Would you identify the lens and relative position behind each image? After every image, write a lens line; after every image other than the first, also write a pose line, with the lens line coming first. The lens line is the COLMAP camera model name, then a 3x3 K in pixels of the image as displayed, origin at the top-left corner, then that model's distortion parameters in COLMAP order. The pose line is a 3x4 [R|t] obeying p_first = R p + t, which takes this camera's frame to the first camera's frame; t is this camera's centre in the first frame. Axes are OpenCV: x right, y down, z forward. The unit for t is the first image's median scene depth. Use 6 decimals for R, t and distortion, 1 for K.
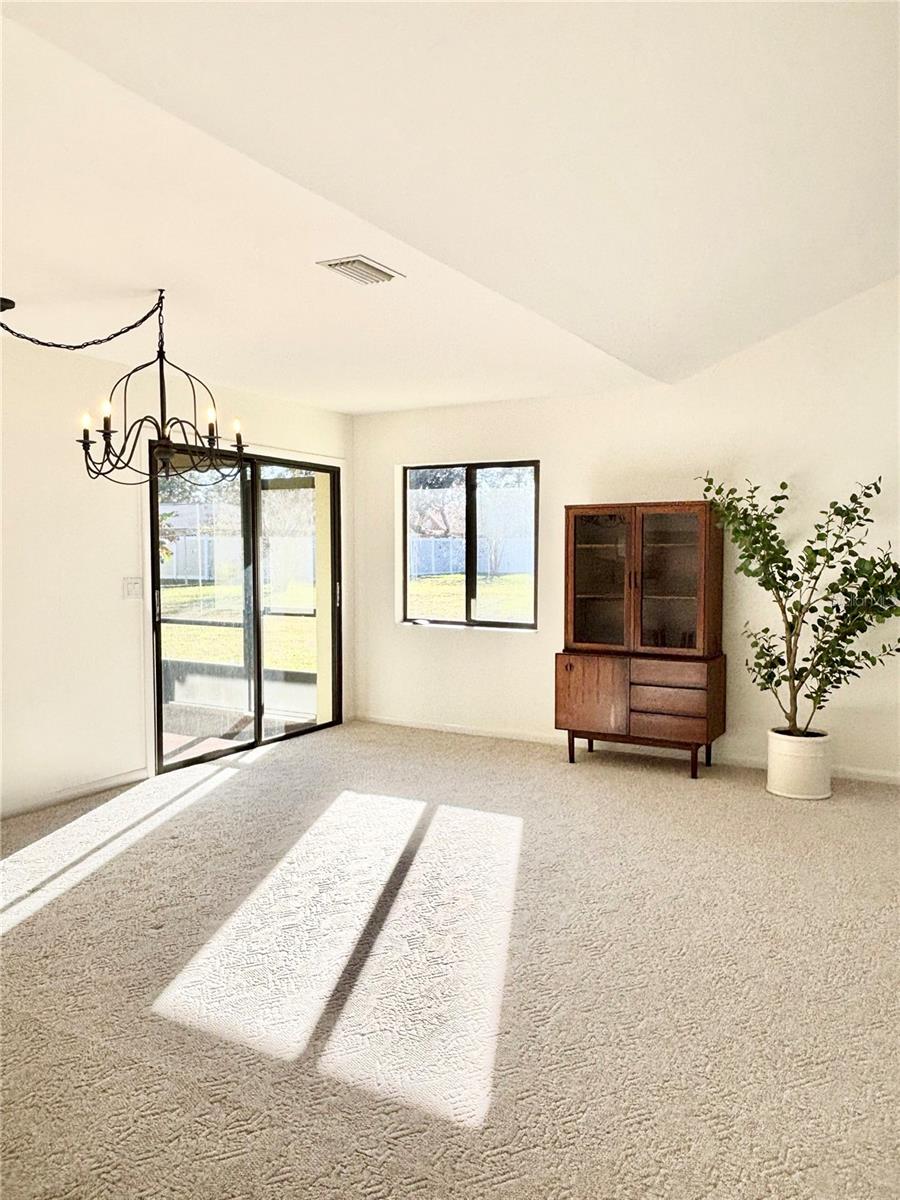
lens RADIAL K [[851.4, 0, 451.4], [0, 851.4, 607.8], [0, 0, 1]] dist [-0.004017, -0.004328]
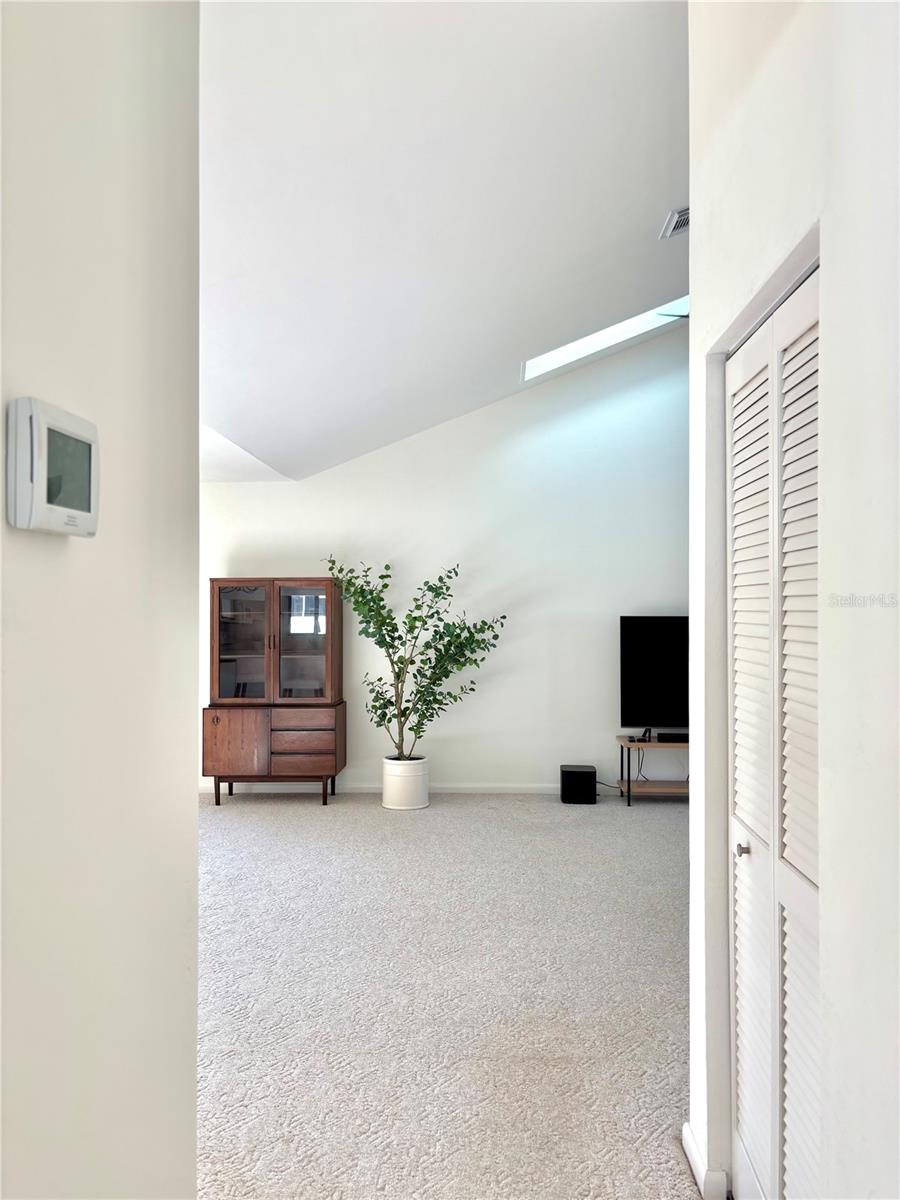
lens RADIAL K [[904.9, 0, 448.5], [0, 904.9, 600.2], [0, 0, 1]] dist [0.008409, -0.001166]
pose [[0.877829, 0.007153, 0.478920, -0.193910], [0.033536, 0.996517, -0.076352, 0.015089], [-0.477798, 0.083085, 0.874532, -0.253418]]
